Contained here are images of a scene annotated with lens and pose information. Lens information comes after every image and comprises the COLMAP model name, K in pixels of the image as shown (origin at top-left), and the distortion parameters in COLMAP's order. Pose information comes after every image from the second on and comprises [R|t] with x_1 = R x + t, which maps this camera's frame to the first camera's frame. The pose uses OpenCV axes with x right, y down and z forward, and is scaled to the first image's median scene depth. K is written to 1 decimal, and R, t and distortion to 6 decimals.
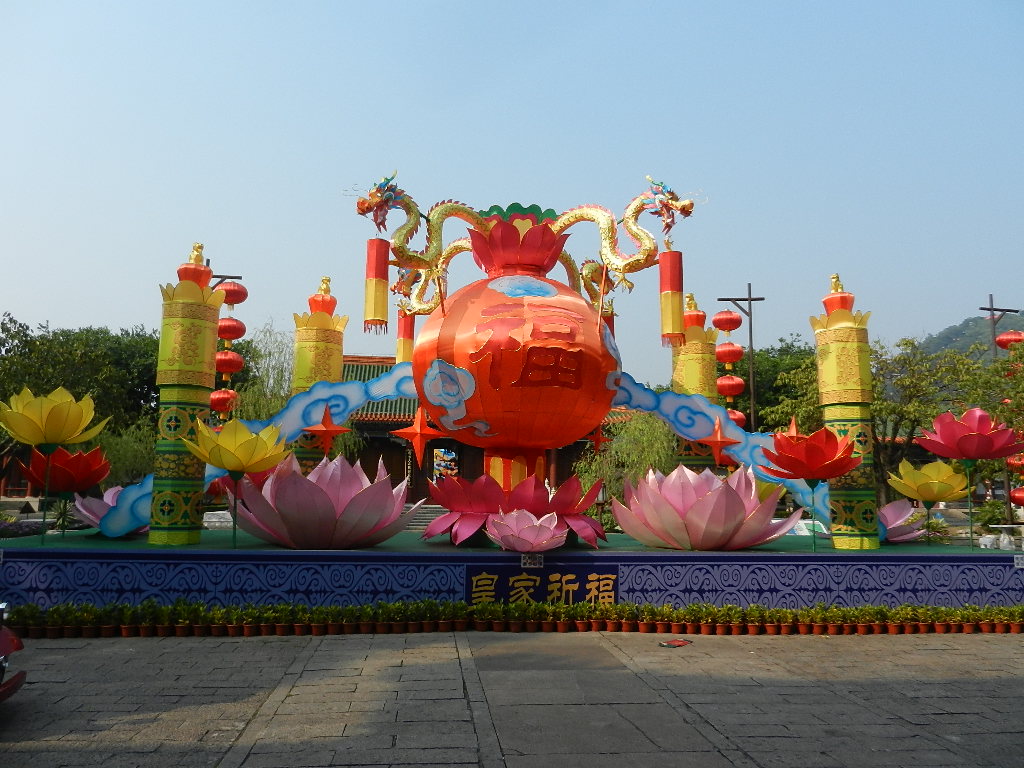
lens RADIAL K [[758.8, 0, 512.4], [0, 758.8, 379.1], [0, 0, 1]] dist [-0.008110, -0.000614]
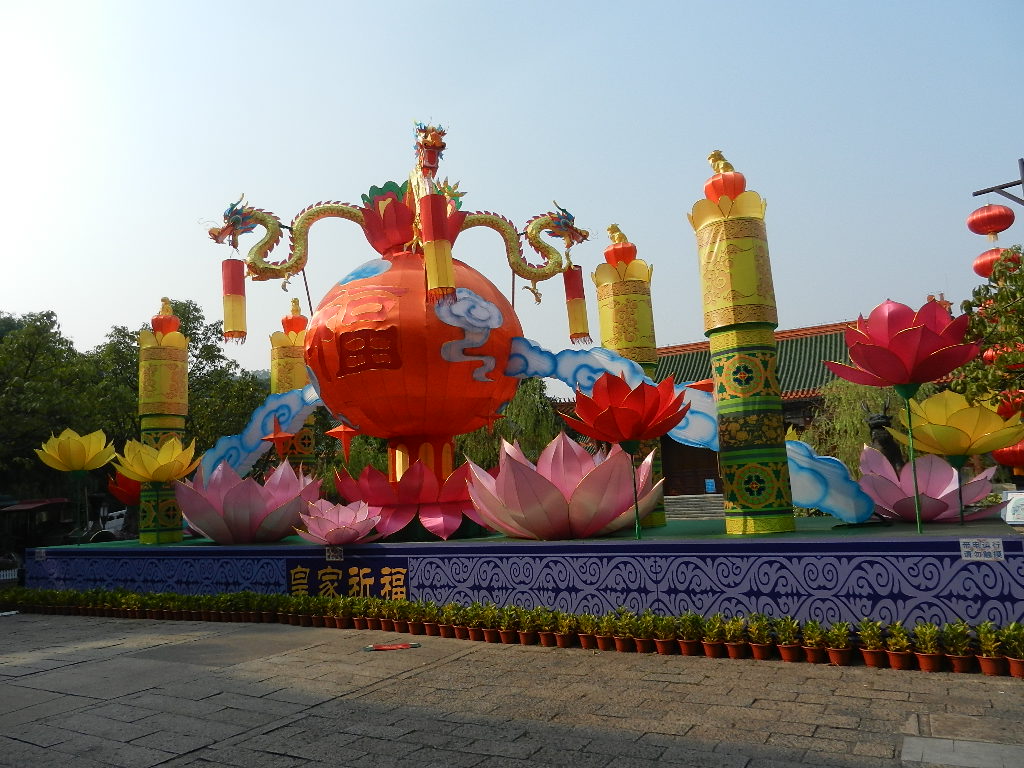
lens RADIAL K [[758.8, 0, 511.7], [0, 758.8, 387.5], [0, 0, 1]] dist [-0.008110, -0.000614]
pose [[0.800974, -0.135215, -0.583231, 0.759084], [0.145645, 0.988905, -0.029246, 0.085862], [0.580714, -0.061519, 0.811780, 0.338896]]
